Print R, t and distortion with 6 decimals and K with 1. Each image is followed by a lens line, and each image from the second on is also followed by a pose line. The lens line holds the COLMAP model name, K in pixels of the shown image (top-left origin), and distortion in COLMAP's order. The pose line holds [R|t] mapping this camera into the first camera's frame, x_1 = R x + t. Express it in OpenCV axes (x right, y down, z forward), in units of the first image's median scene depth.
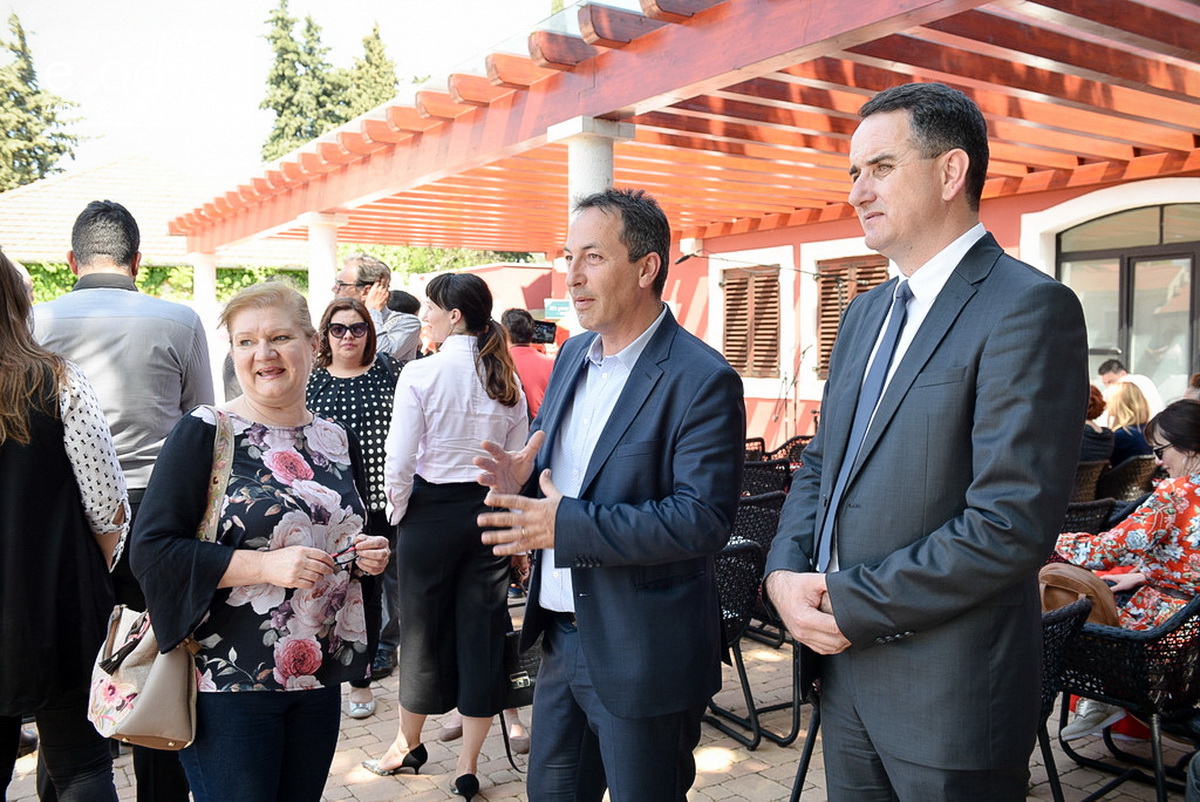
lens RADIAL K [[1106.1, 0, 596.7], [0, 1106.1, 398.6], [0, 0, 1]] dist [0.009207, -0.022954]
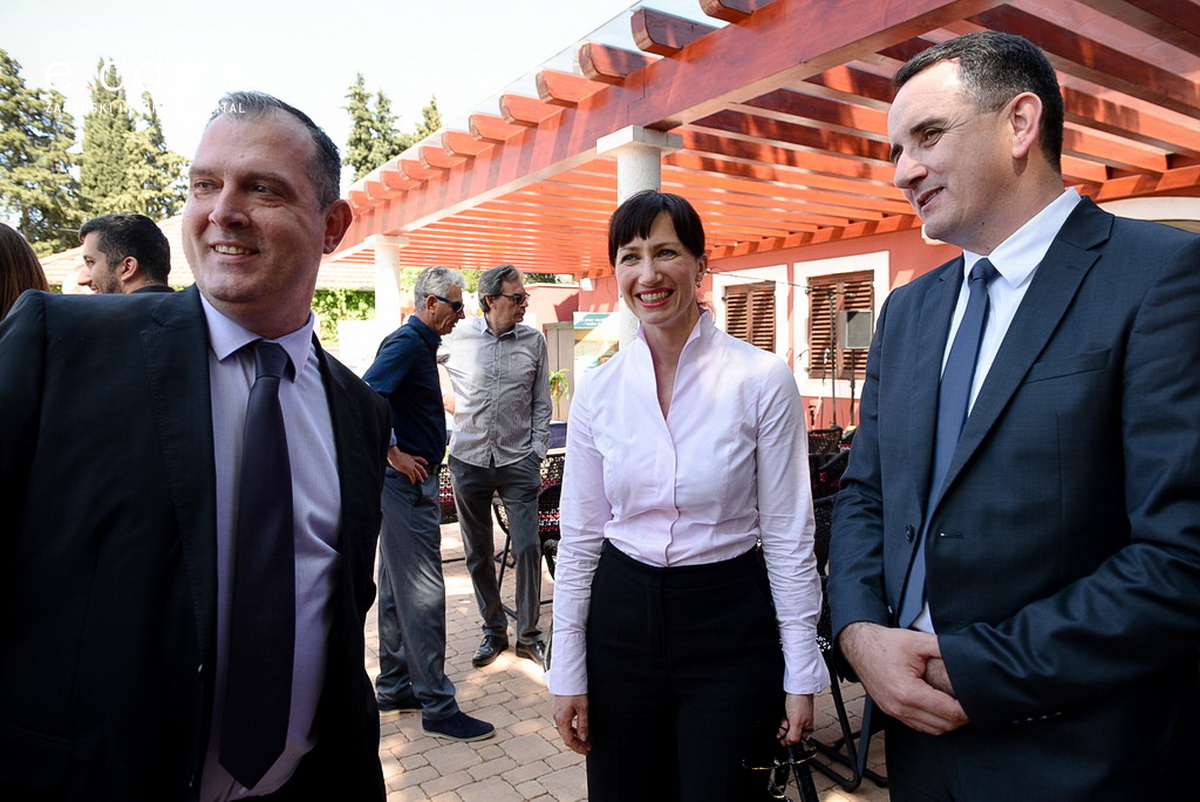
lens RADIAL K [[844.5, 0, 604.3], [0, 844.5, 399.6], [0, 0, 1]] dist [-0.008888, -0.005741]
pose [[0.999985, -0.005435, 0.000597, -0.019240], [0.005429, 0.999943, 0.009230, -0.003868], [-0.000647, -0.009227, 0.999957, 0.099951]]
